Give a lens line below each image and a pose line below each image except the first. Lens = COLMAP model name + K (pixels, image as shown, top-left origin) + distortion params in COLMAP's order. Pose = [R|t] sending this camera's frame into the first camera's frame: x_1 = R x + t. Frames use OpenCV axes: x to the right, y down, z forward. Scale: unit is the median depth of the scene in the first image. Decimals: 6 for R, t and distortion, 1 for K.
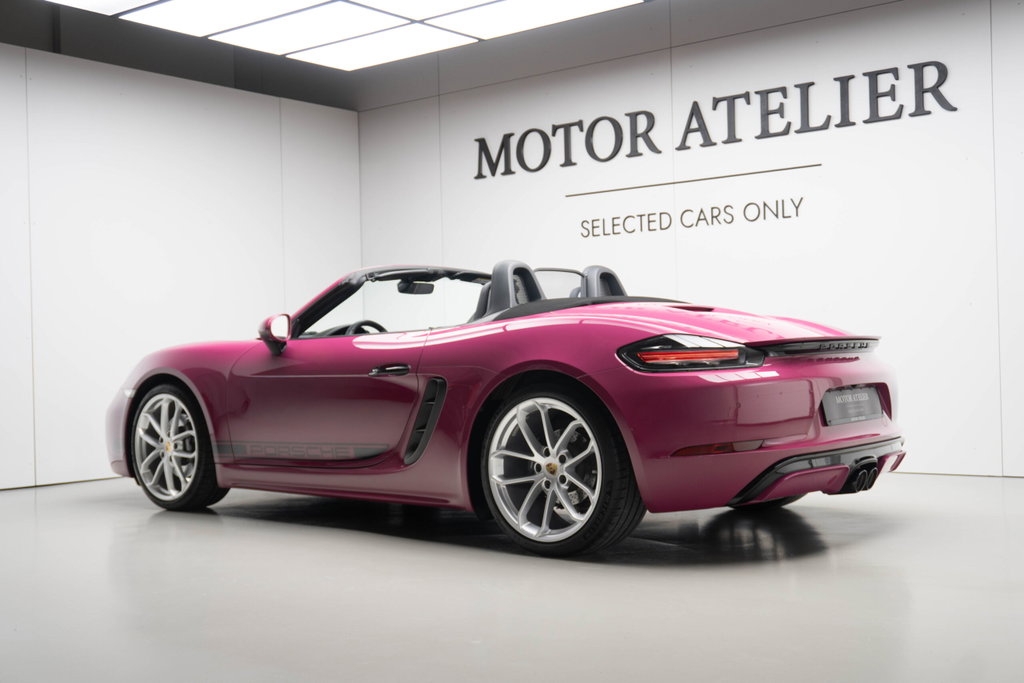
lens RADIAL K [[1280.2, 0, 511.3], [0, 1280.2, 351.3], [0, 0, 1]] dist [0.028684, 0.000000]
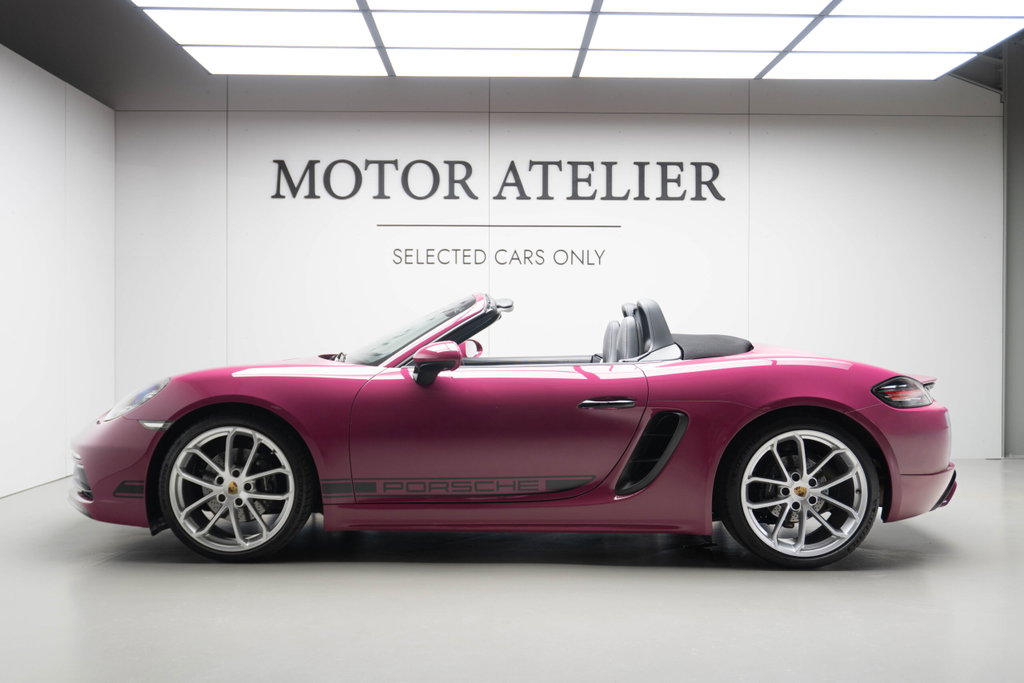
lens RADIAL K [[943.5, 0, 507.0], [0, 943.5, 342.6], [0, 0, 1]] dist [-0.013131, 0.013239]
pose [[0.750420, 0.022010, 0.660595, -0.457693], [-0.022298, 0.999720, -0.007979, -0.017434], [-0.660586, -0.008743, 0.750700, 0.348994]]
